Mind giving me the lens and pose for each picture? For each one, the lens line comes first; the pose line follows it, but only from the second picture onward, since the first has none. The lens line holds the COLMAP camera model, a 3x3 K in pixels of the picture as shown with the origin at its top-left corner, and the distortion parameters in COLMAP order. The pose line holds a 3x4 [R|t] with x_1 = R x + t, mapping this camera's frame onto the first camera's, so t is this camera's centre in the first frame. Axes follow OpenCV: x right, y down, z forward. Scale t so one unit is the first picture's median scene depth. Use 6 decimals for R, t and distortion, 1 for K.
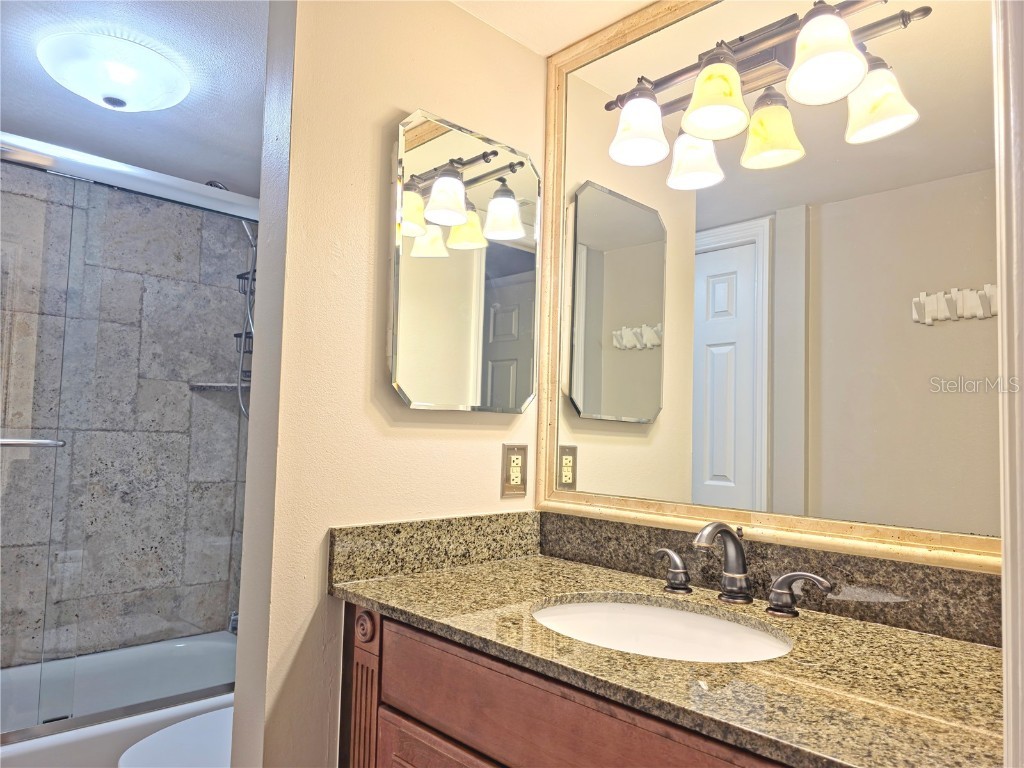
lens RADIAL K [[697.7, 0, 515.8], [0, 697.7, 389.5], [0, 0, 1]] dist [0.062583, -0.052454]
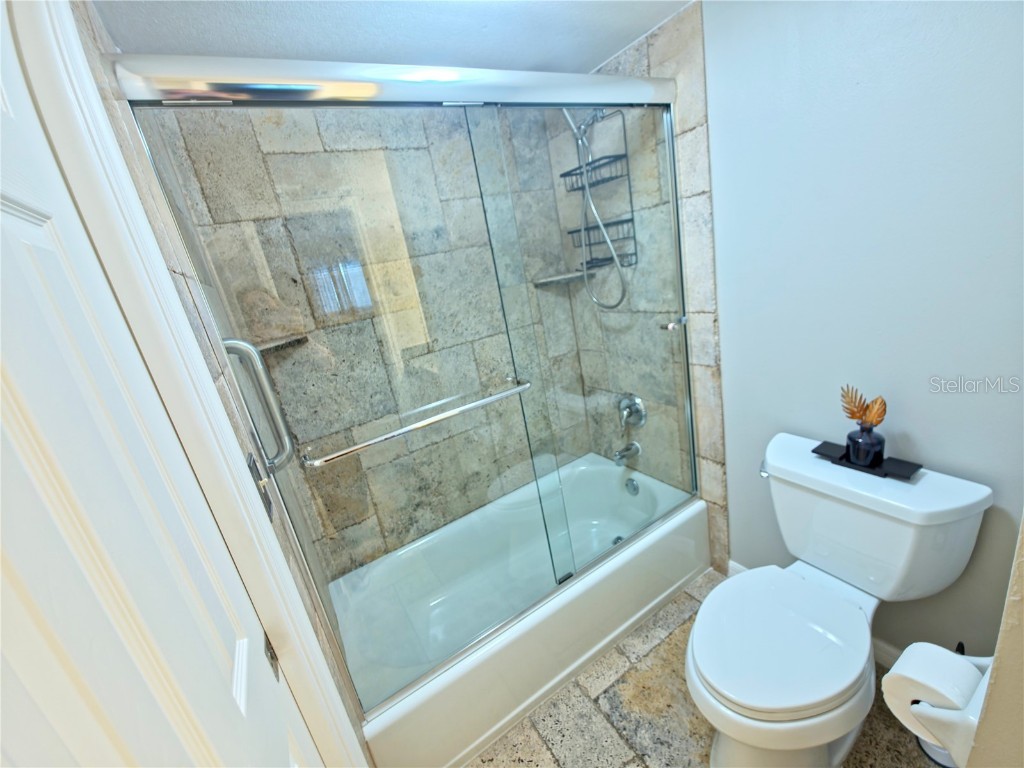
lens RADIAL K [[412.6, 0, 505.9], [0, 412.6, 376.4], [0, 0, 1]] dist [0.009196, -0.004964]
pose [[0.952001, -0.141101, -0.271635, -0.395411], [0.227888, 0.919179, 0.321213, -0.114889], [0.204357, -0.367697, 0.907214, 0.340468]]
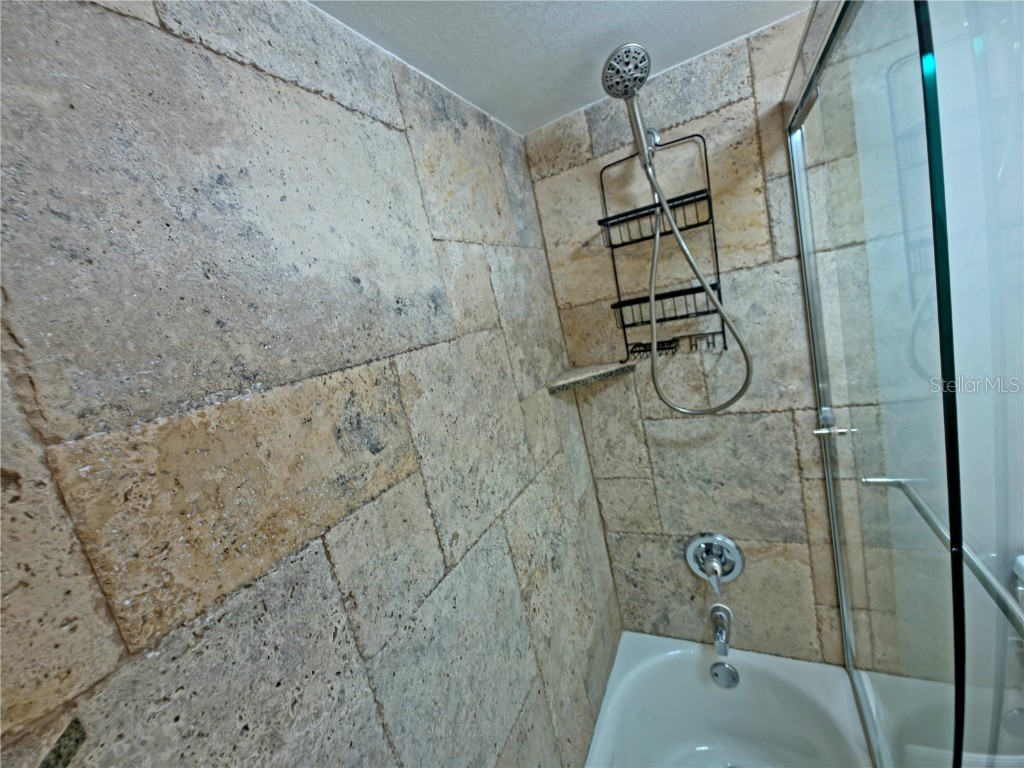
lens RADIAL K [[412.6, 0, 508.9], [0, 412.6, 379.8], [0, 0, 1]] dist [0.009196, -0.004964]
pose [[0.916598, -0.281710, 0.283704, -0.725731], [0.220553, 0.948135, 0.228904, -0.143797], [-0.333474, -0.147241, 0.931190, 0.718280]]
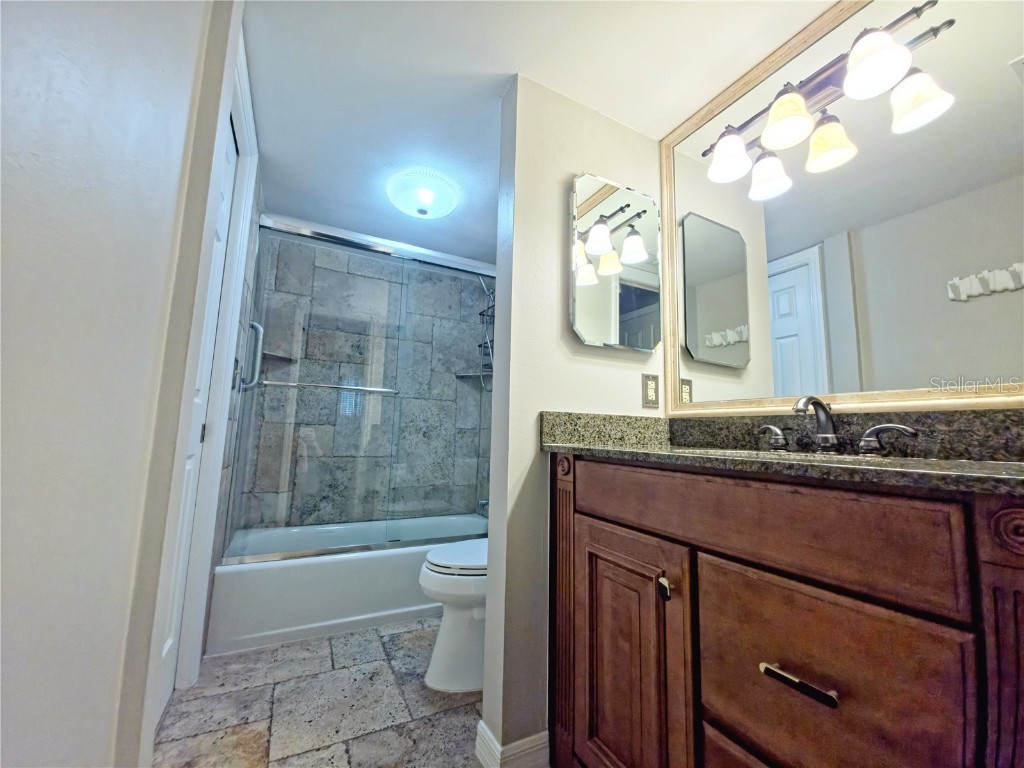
lens RADIAL K [[412.6, 0, 512.9], [0, 412.6, 380.3], [0, 0, 1]] dist [0.009196, -0.004964]
pose [[0.960067, -0.038751, -0.277073, -0.027464], [0.018377, 0.996957, -0.075756, 0.105834], [0.279165, 0.067639, 0.957858, 0.018936]]
